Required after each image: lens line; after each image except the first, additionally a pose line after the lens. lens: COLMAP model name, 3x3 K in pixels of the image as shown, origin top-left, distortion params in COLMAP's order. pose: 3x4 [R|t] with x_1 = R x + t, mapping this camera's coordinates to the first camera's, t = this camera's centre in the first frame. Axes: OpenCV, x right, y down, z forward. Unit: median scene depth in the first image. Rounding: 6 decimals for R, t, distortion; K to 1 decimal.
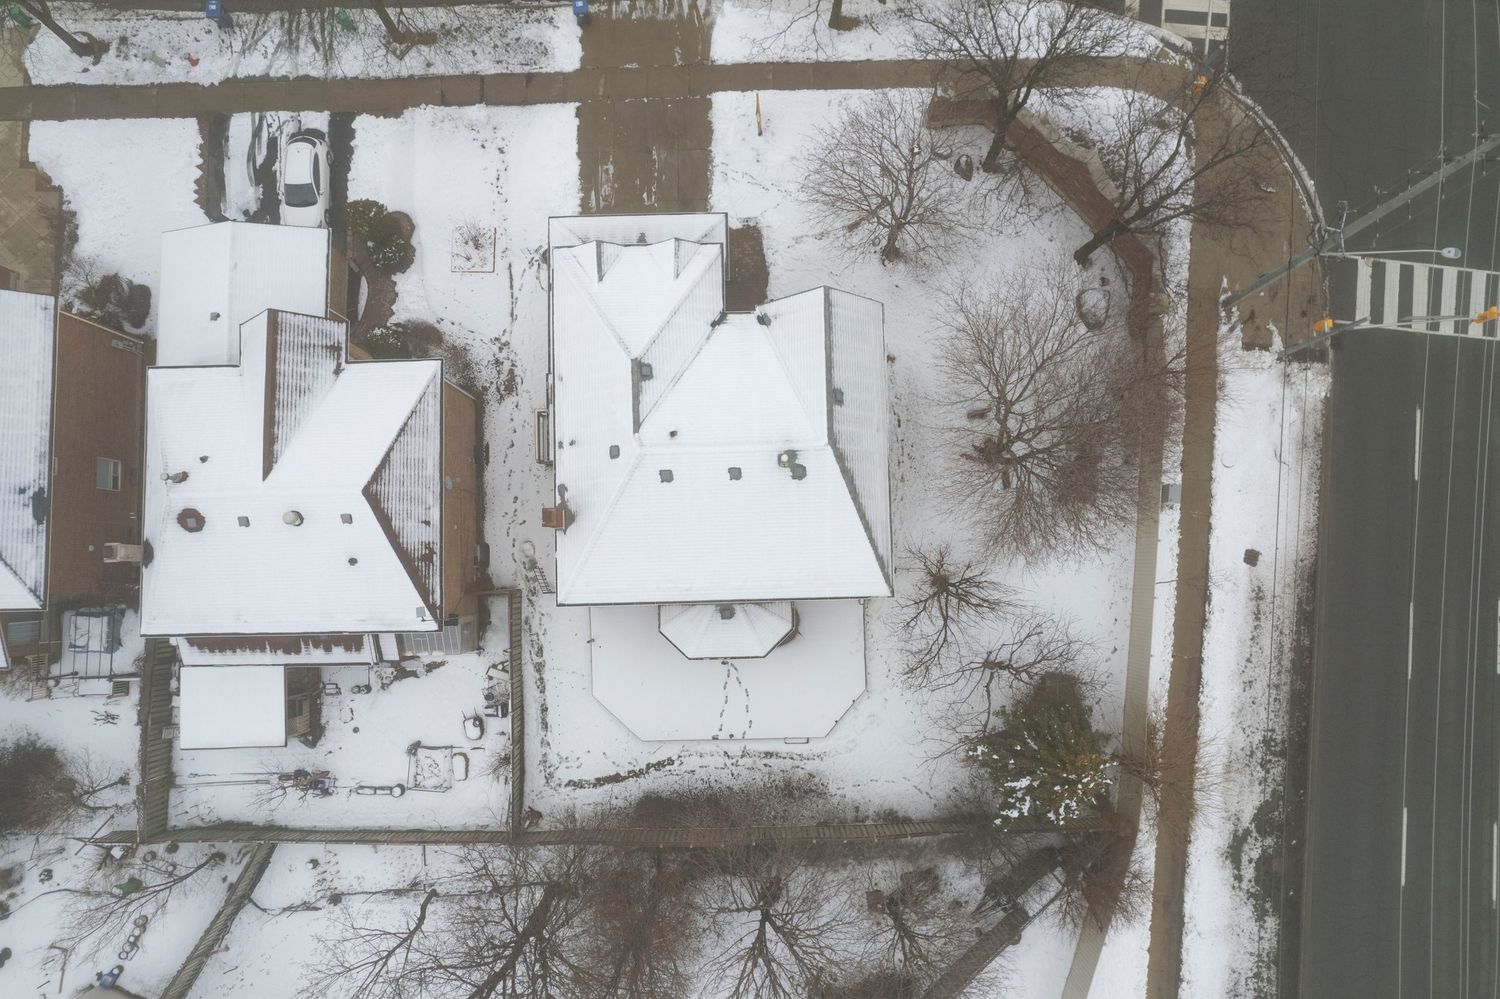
lens RADIAL K [[956.5, 0, 752.9], [0, 956.5, 505.0], [0, 0, 1]] dist [-0.040330, 0.032013]
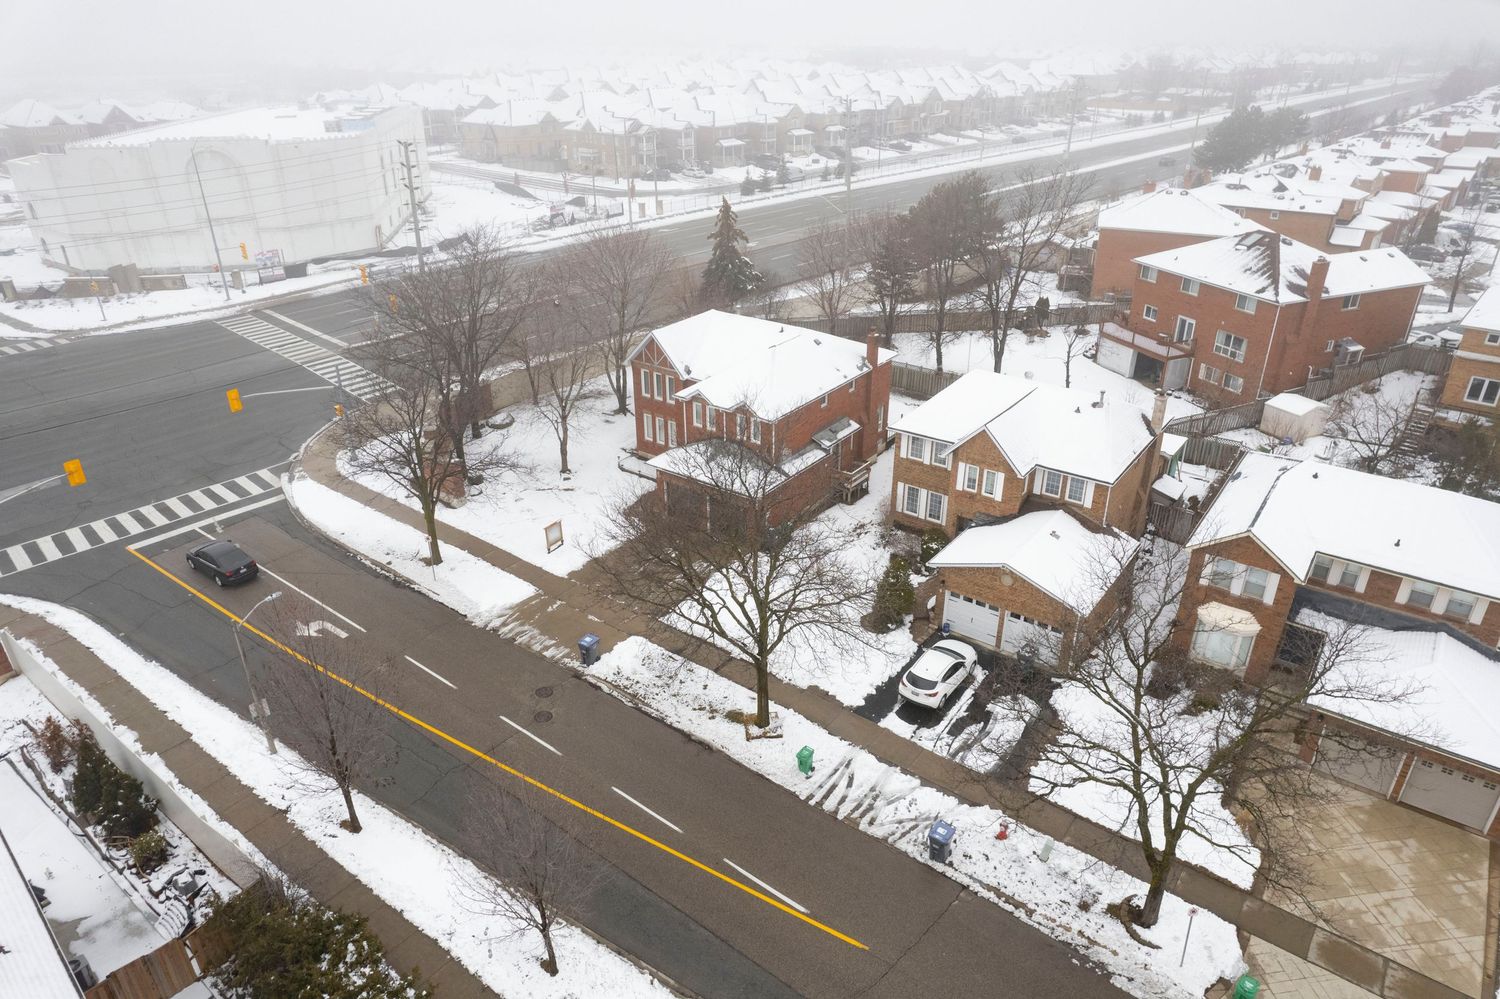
lens RADIAL K [[956.5, 0, 758.4], [0, 956.5, 502.6], [0, 0, 1]] dist [-0.040330, 0.032013]
pose [[-0.794083, -0.273864, 0.542615, -0.807299], [0.605935, -0.286631, 0.742082, -1.108706], [-0.047699, 0.918064, 0.393553, 0.500900]]
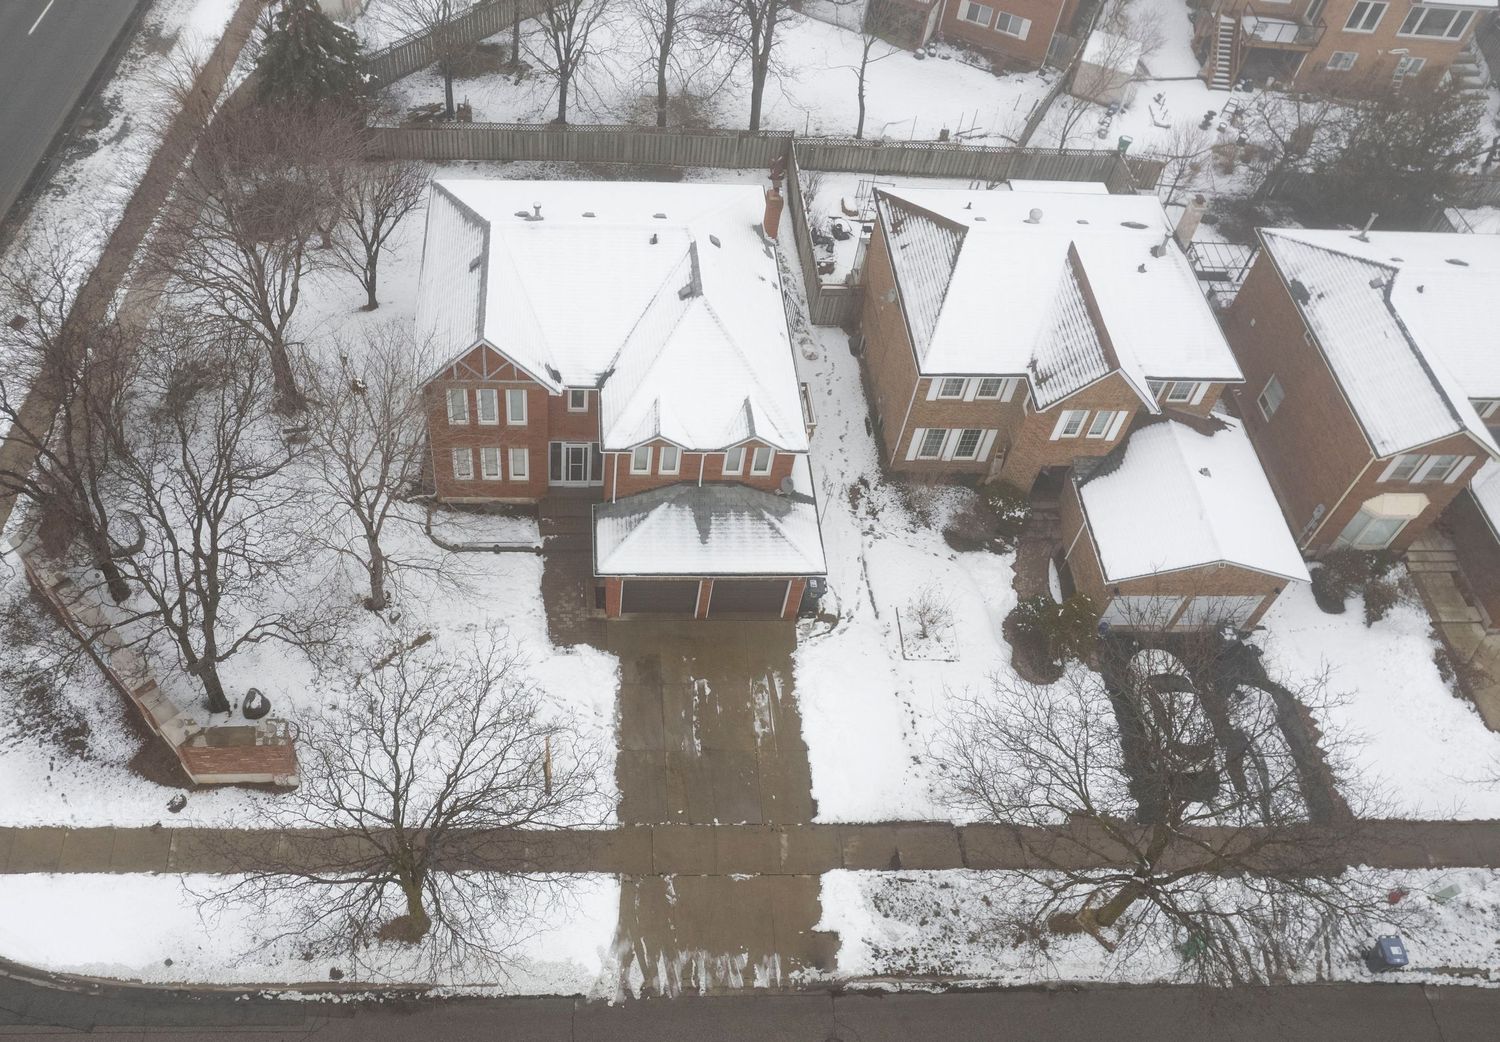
lens RADIAL K [[1234.5, 0, 629.4], [0, 1234.5, 543.5], [0, 0, 1]] dist [-0.048029, 0.024778]
pose [[-0.998311, -0.023084, -0.053306, -0.001372], [-0.018278, -0.746210, 0.665459, -0.880375], [-0.055138, 0.665310, 0.744528, 0.237212]]
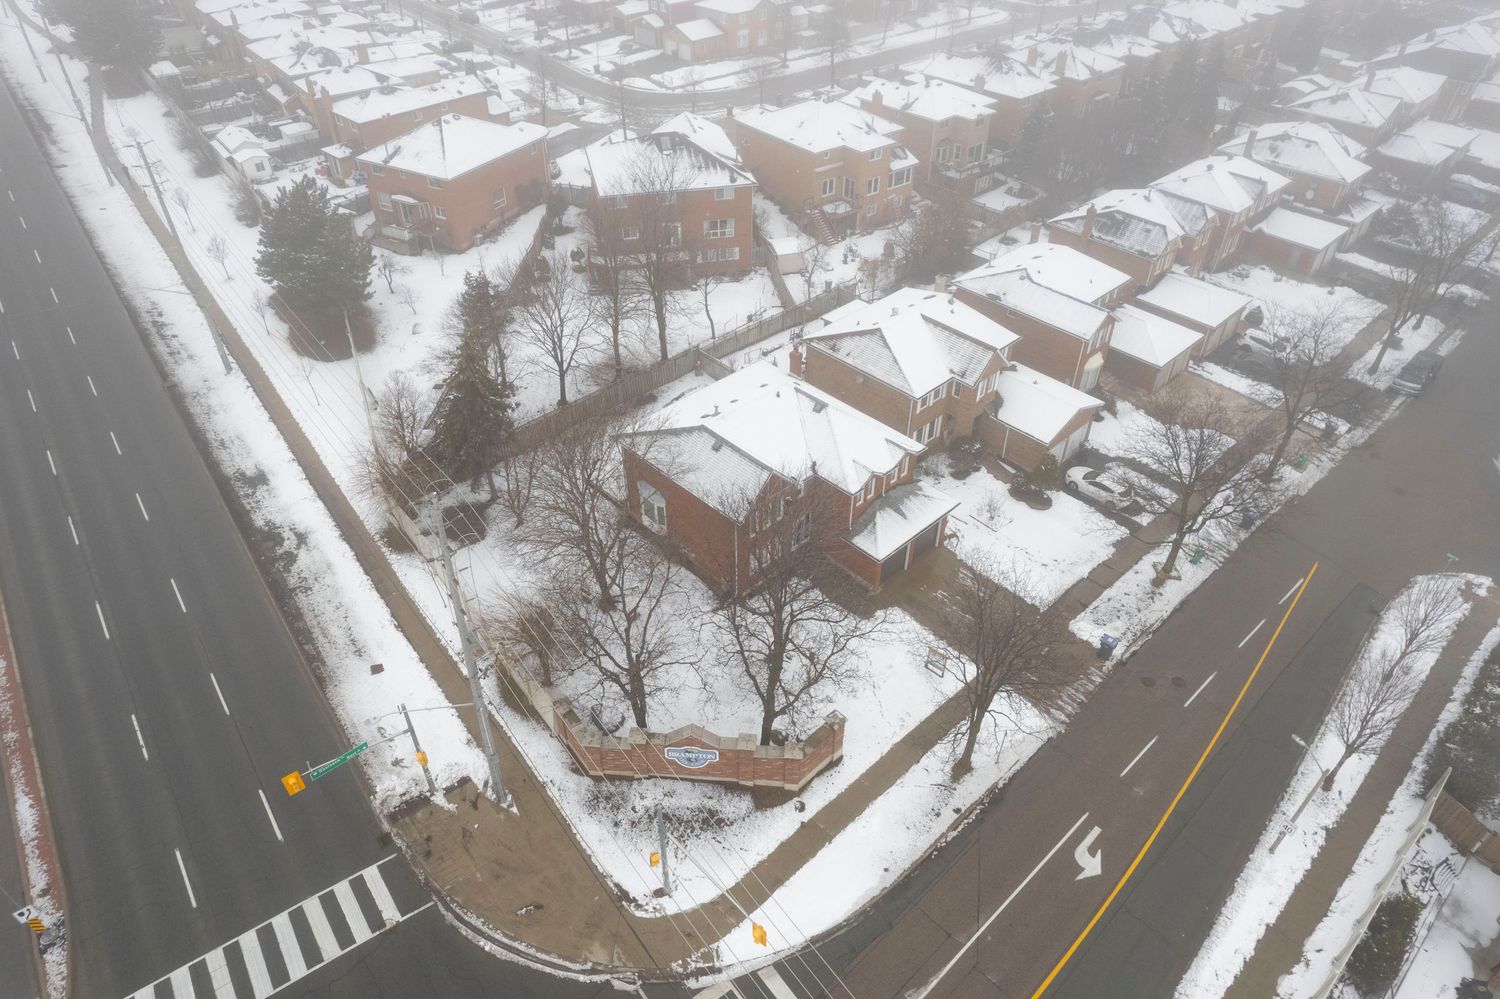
lens RADIAL K [[956.5, 0, 754.3], [0, 956.5, 501.8], [0, 0, 1]] dist [-0.040330, 0.032013]
pose [[-0.735766, 0.419865, -0.531378, 0.714702], [-0.676134, -0.410660, 0.611720, -0.898237], [0.038624, 0.809365, 0.586034, 0.147636]]
